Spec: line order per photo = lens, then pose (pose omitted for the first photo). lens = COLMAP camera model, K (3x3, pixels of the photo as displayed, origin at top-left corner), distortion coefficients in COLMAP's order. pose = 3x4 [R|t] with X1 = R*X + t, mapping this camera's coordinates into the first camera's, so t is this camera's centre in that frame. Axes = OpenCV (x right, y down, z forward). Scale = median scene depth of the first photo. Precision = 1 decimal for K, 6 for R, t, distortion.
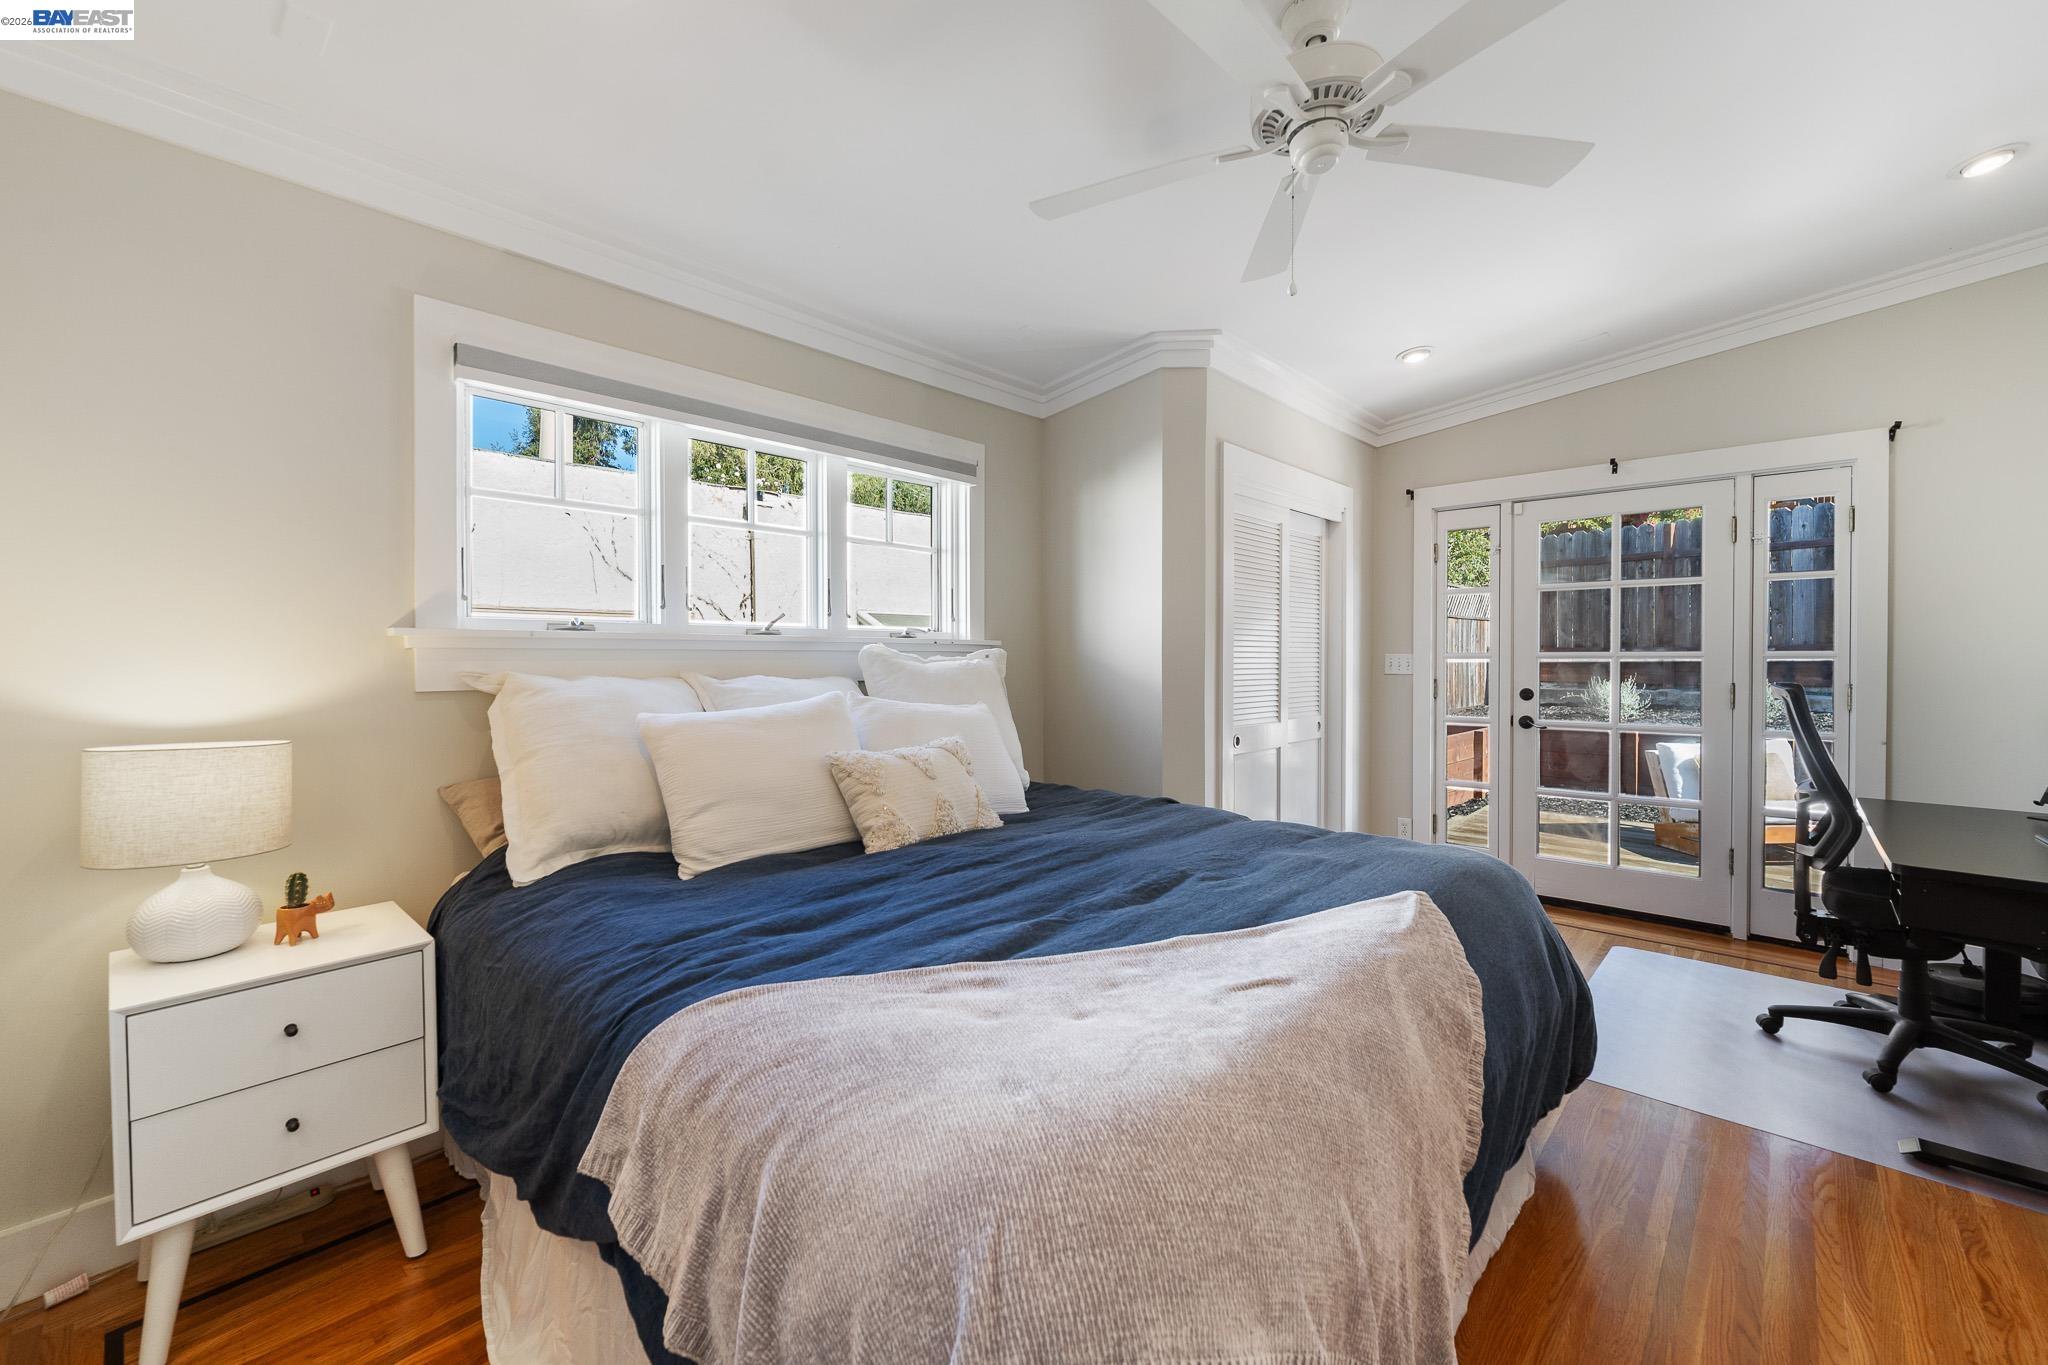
lens RADIAL K [[837.9, 0, 1023.7], [0, 837.9, 660.4], [0, 0, 1]] dist [-0.000789, -0.000327]
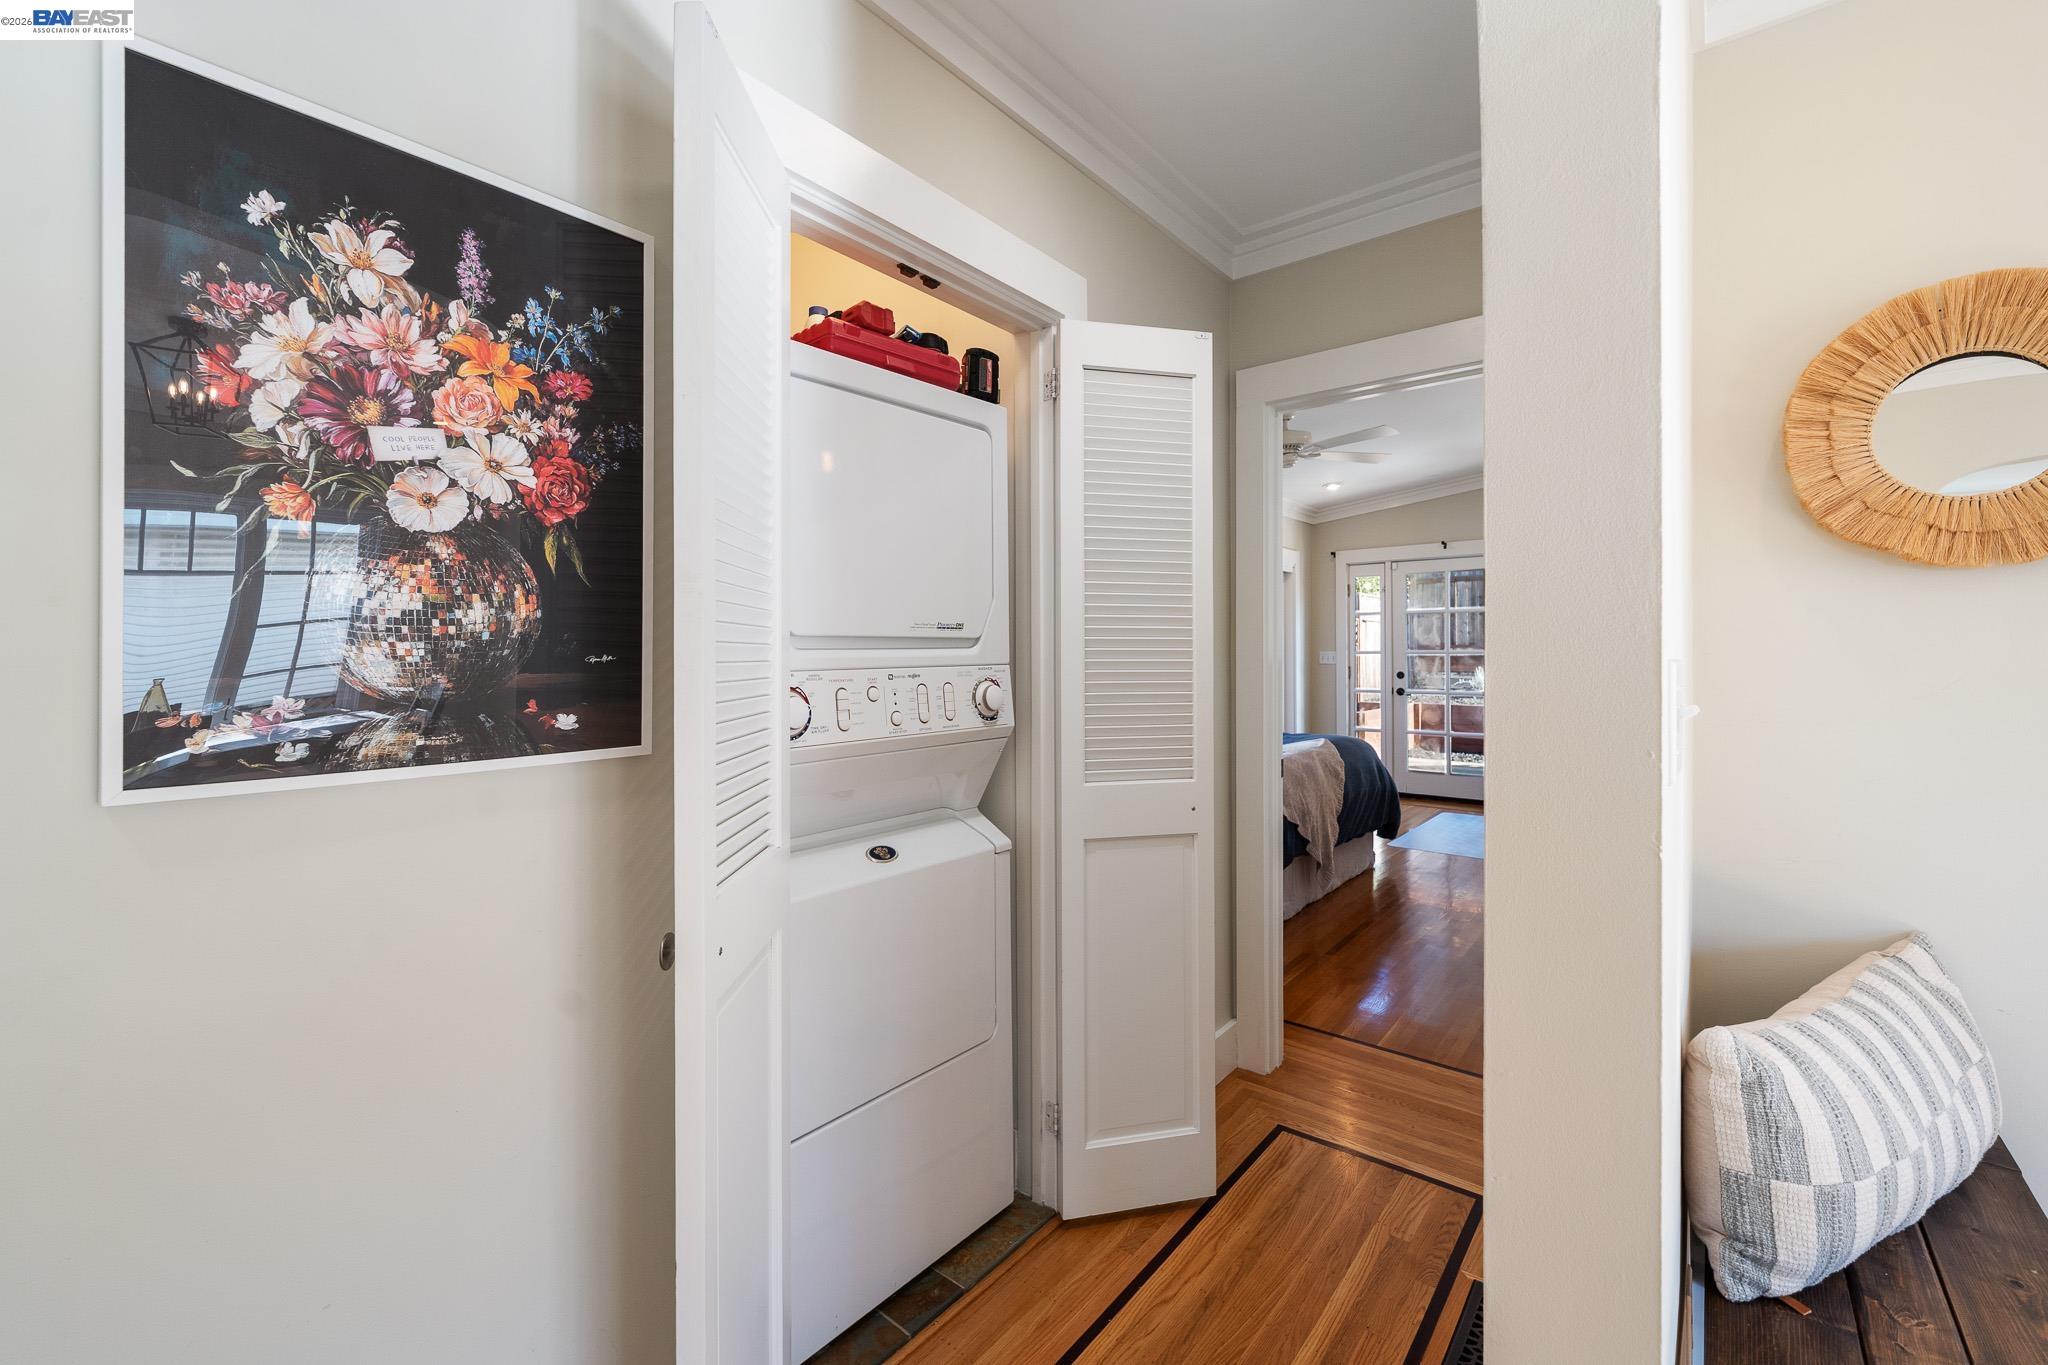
lens RADIAL K [[848.6, 0, 1025.8], [0, 848.6, 636.8], [0, 0, 1]] dist [-0.000144, -0.000627]
pose [[0.997999, 0.000340, 0.063232, -0.485786], [0.001149, 0.999723, -0.023502, 0.004210], [-0.063223, 0.023527, 0.997722, -1.220480]]
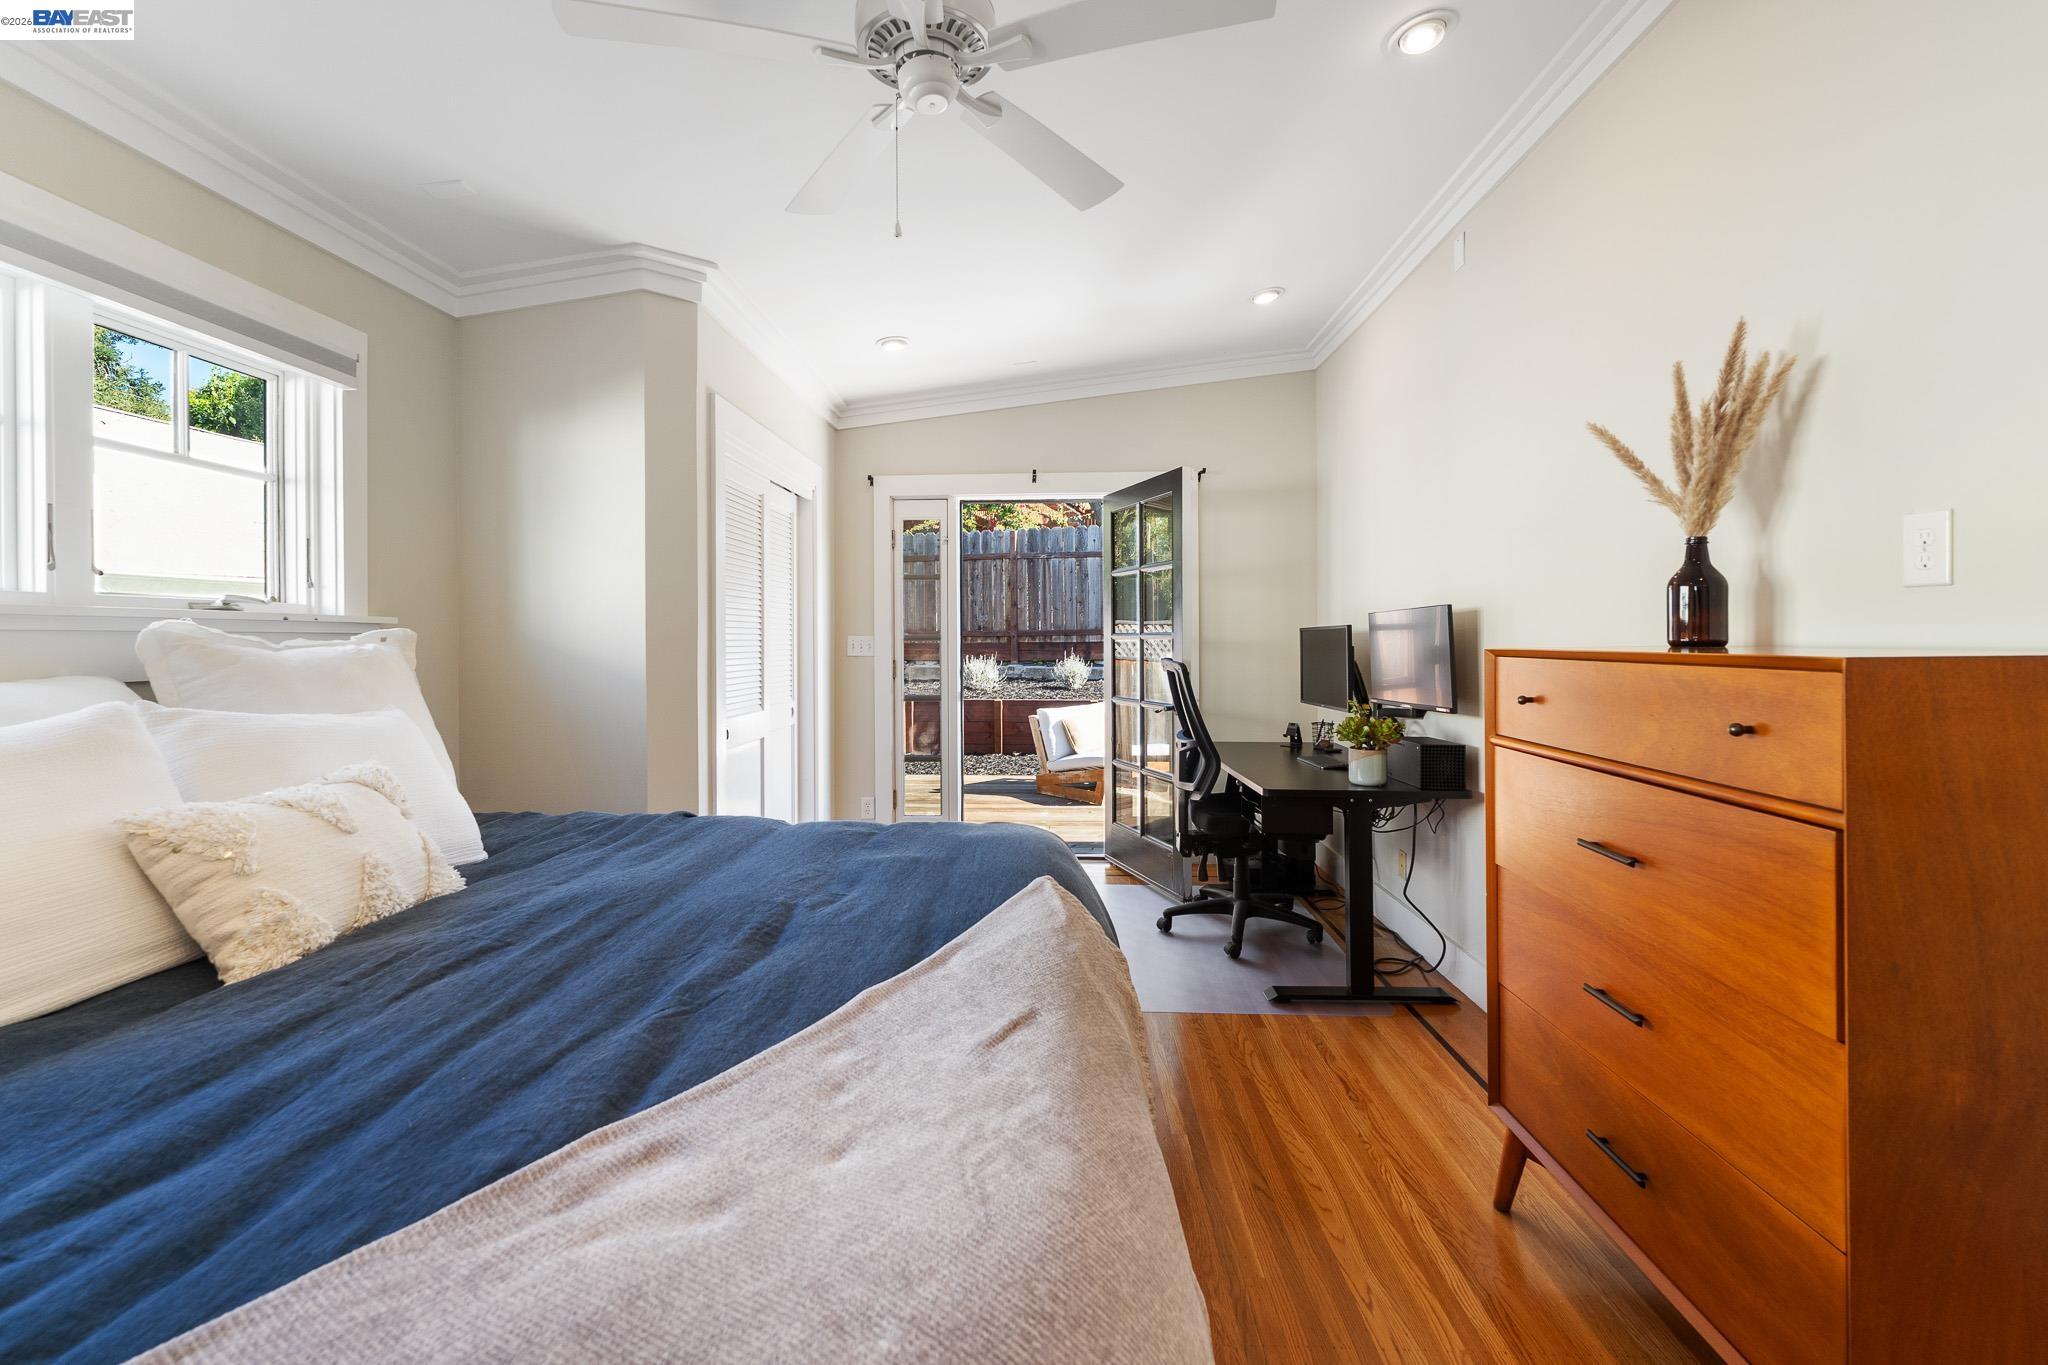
lens RADIAL K [[848.6, 0, 1025.8], [0, 848.6, 636.8], [0, 0, 1]] dist [-0.000144, -0.000627]
pose [[0.759994, -0.001003, 0.649929, -0.132783], [0.006053, 0.999966, -0.005536, -0.000242], [-0.649902, 0.008141, 0.759975, 0.175558]]
